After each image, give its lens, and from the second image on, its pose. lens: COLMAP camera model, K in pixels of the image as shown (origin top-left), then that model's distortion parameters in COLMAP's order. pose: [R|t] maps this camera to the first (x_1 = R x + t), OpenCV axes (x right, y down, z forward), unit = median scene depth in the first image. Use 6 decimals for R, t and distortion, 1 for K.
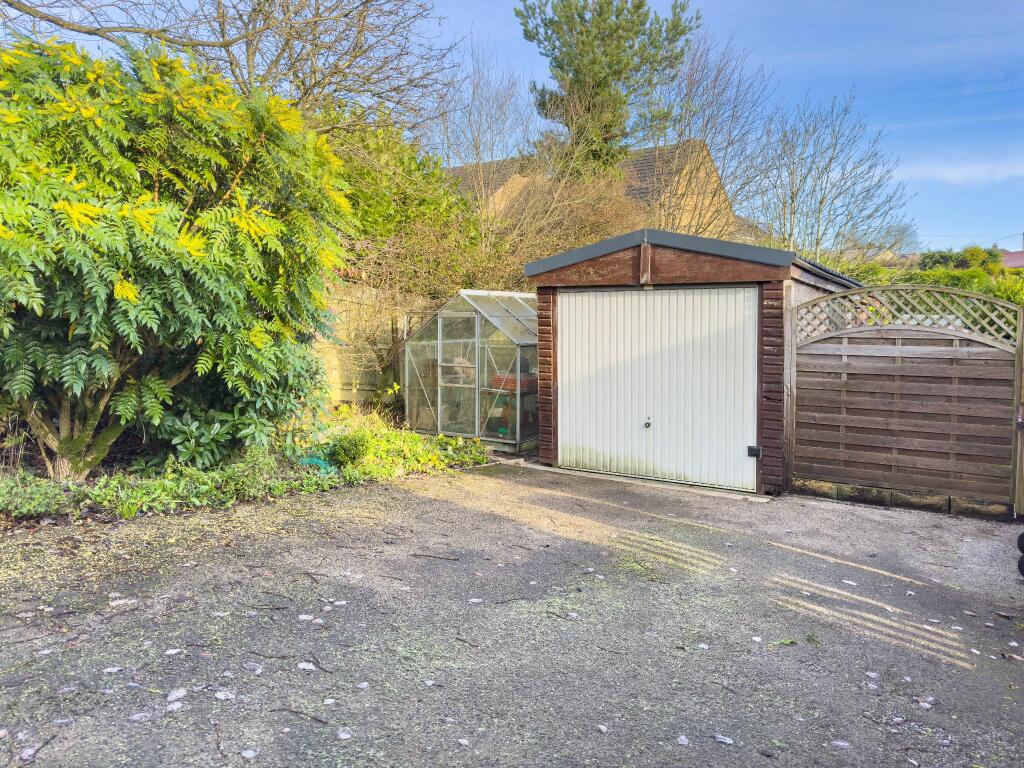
lens RADIAL K [[736.7, 0, 515.8], [0, 736.7, 360.5], [0, 0, 1]] dist [-0.000528, -0.005745]
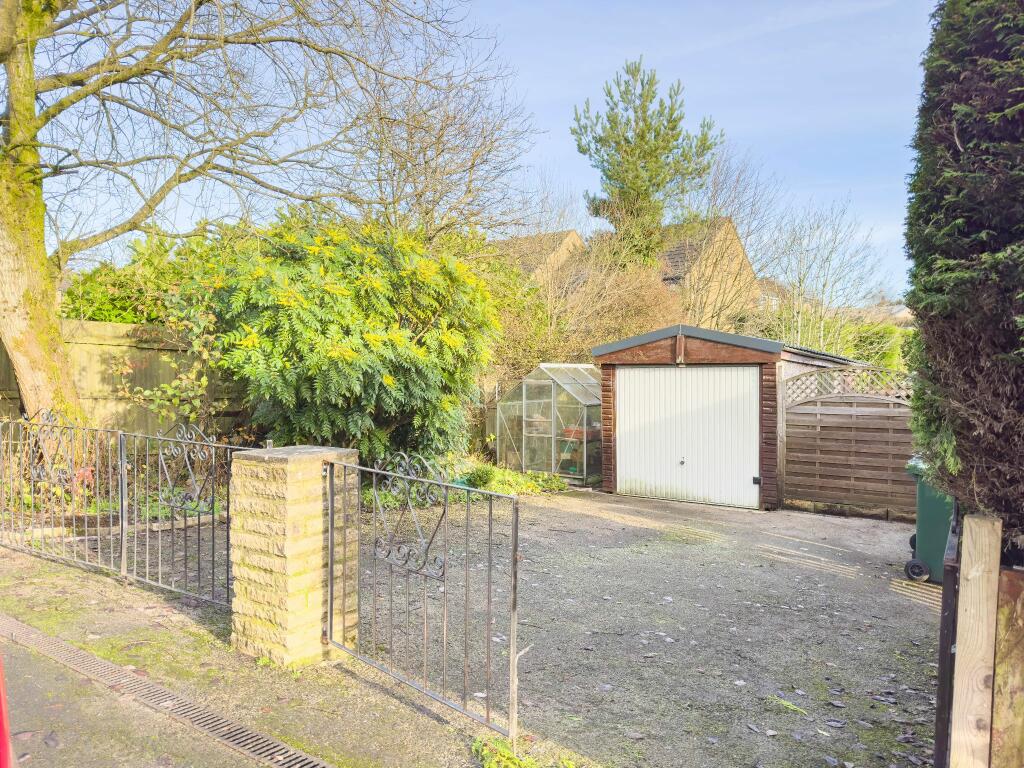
lens RADIAL K [[725.0, 0, 524.8], [0, 725.0, 408.3], [0, 0, 1]] dist [0.052868, -0.117077]
pose [[0.999519, -0.001741, -0.030948, -0.086663], [0.001503, 0.999969, -0.007697, -0.007261], [0.030961, 0.007647, 0.999491, -0.441096]]
